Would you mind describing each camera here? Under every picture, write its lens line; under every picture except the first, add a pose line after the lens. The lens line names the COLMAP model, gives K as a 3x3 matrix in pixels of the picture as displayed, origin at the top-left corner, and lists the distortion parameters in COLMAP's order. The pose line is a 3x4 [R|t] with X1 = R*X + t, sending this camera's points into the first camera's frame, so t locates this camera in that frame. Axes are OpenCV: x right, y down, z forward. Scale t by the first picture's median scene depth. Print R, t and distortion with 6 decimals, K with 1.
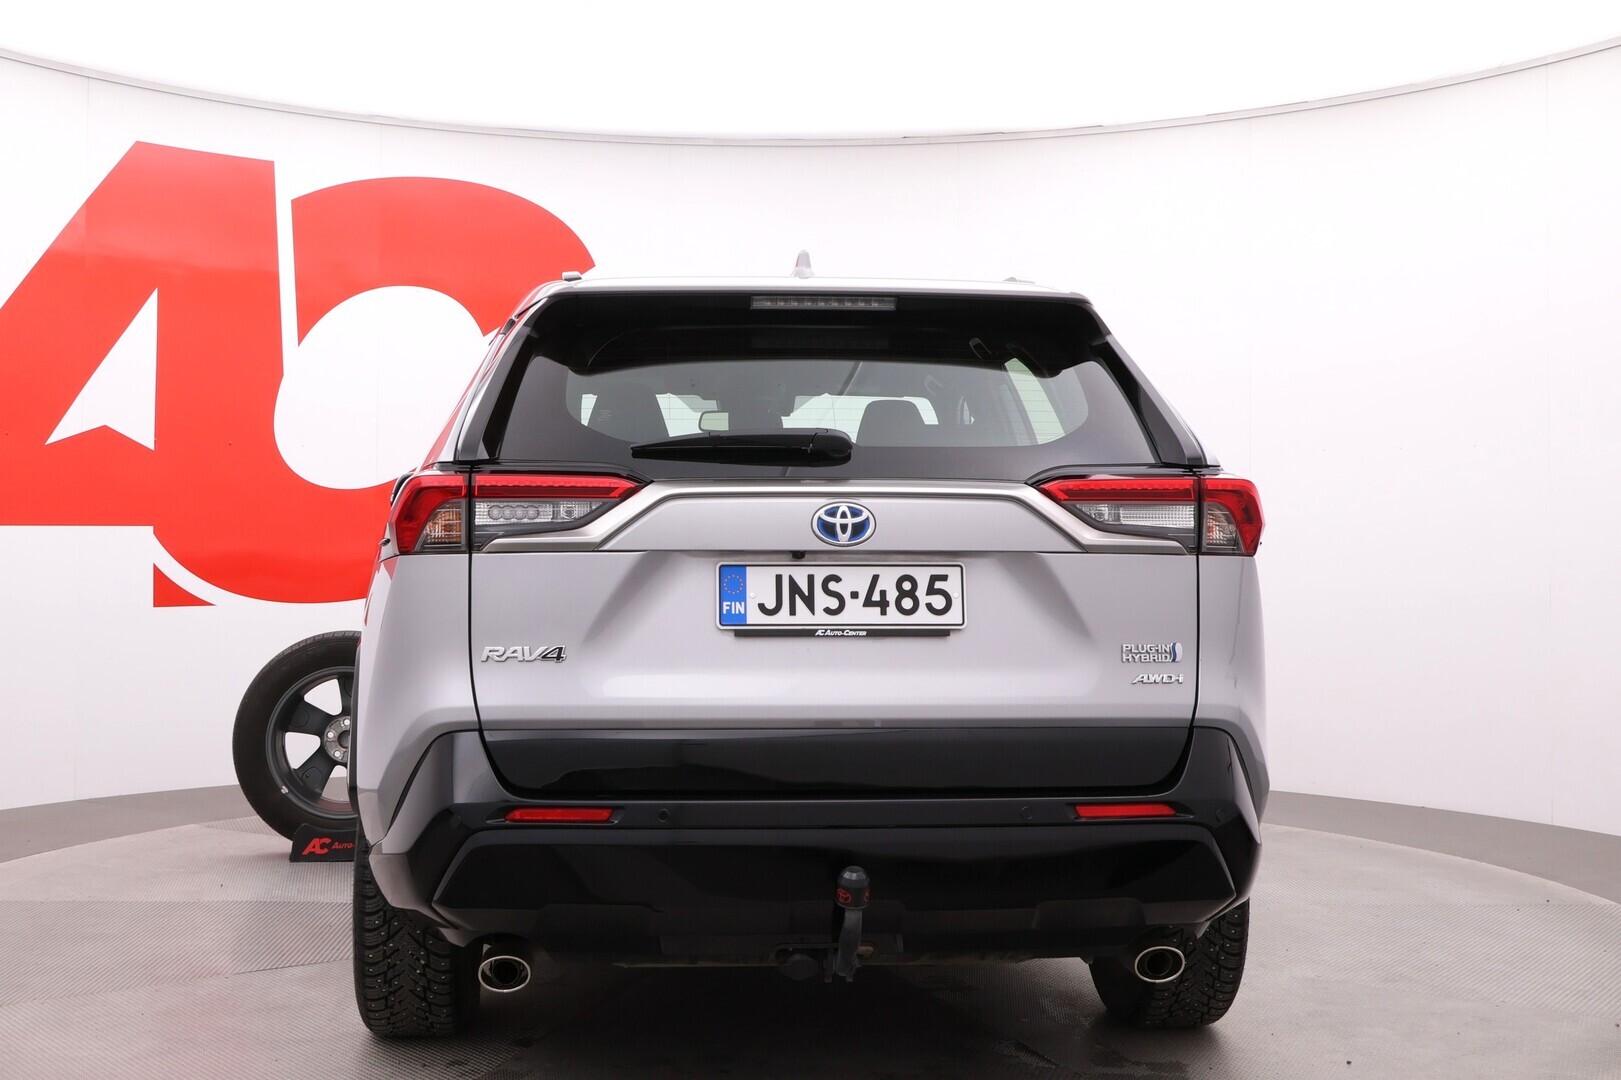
lens RADIAL K [[1351.6, 0, 810.5], [0, 1351.6, 540.0], [0, 0, 1]] dist [-0.005307, -0.002203]
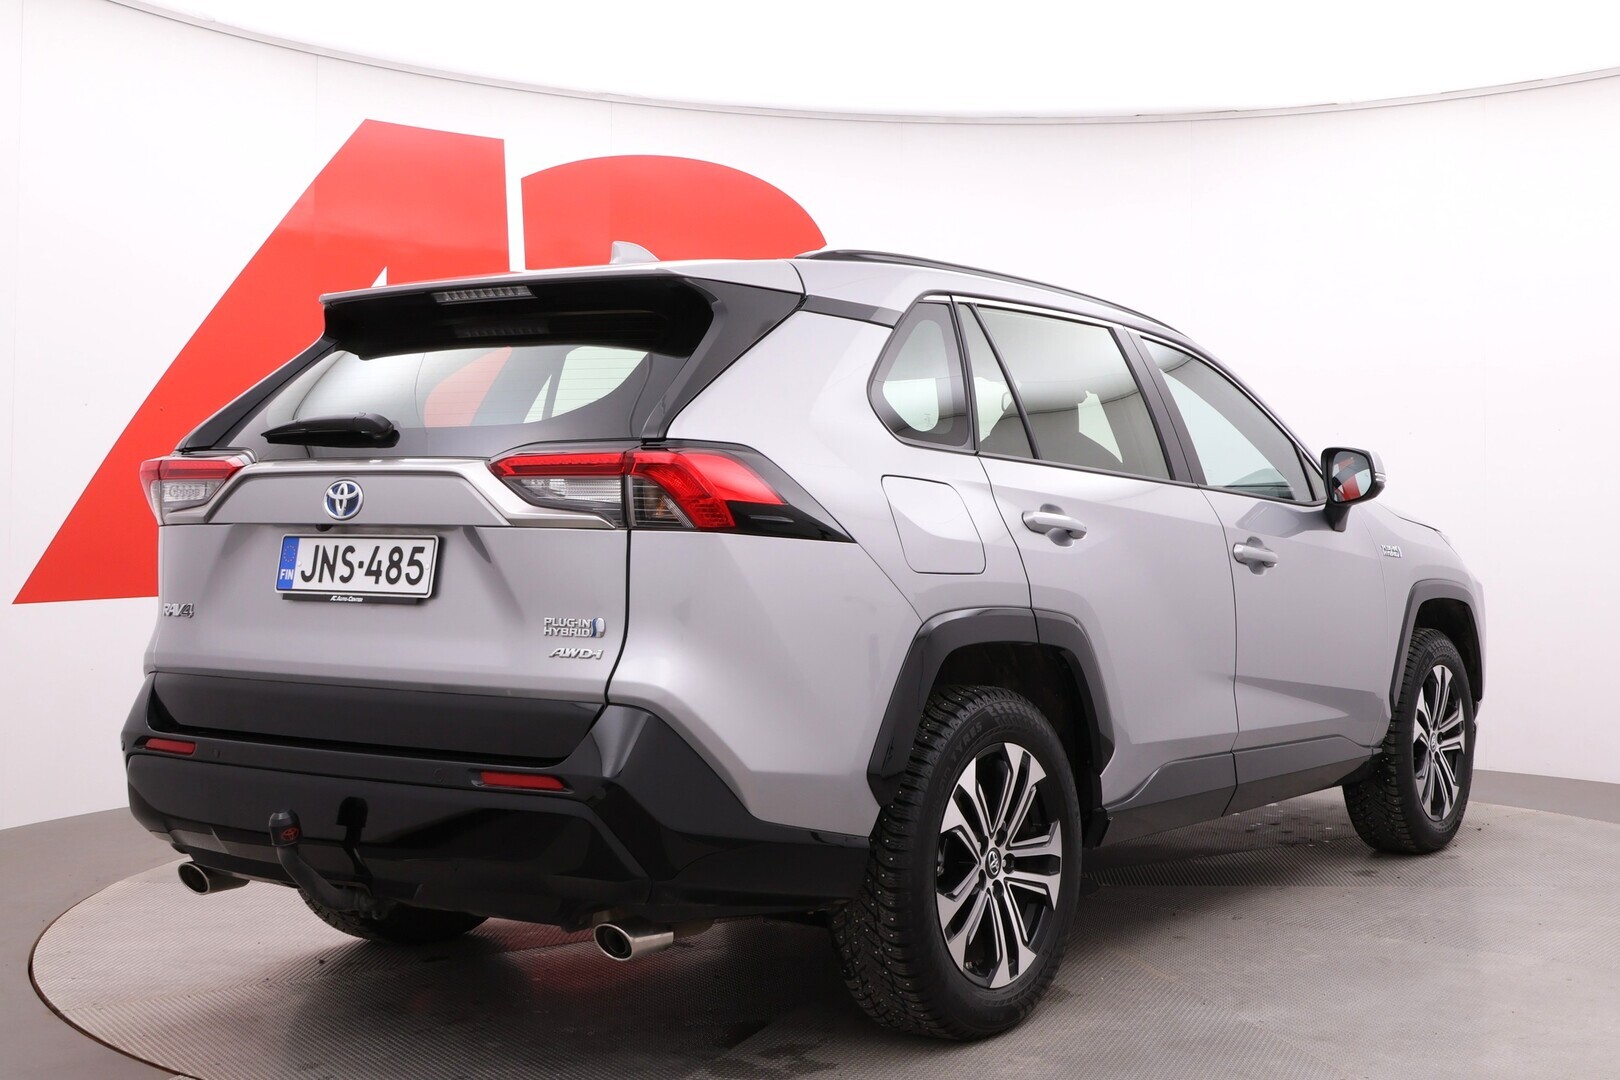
lens RADIAL K [[1343.0, 0, 810.1], [0, 1343.0, 518.6], [0, 0, 1]] dist [-0.000563, -0.001935]
pose [[0.906845, 0.001758, -0.421460, 0.821927], [-0.001944, 0.999998, -0.000012, 0.002736], [0.421459, 0.000830, 0.906847, 0.169419]]
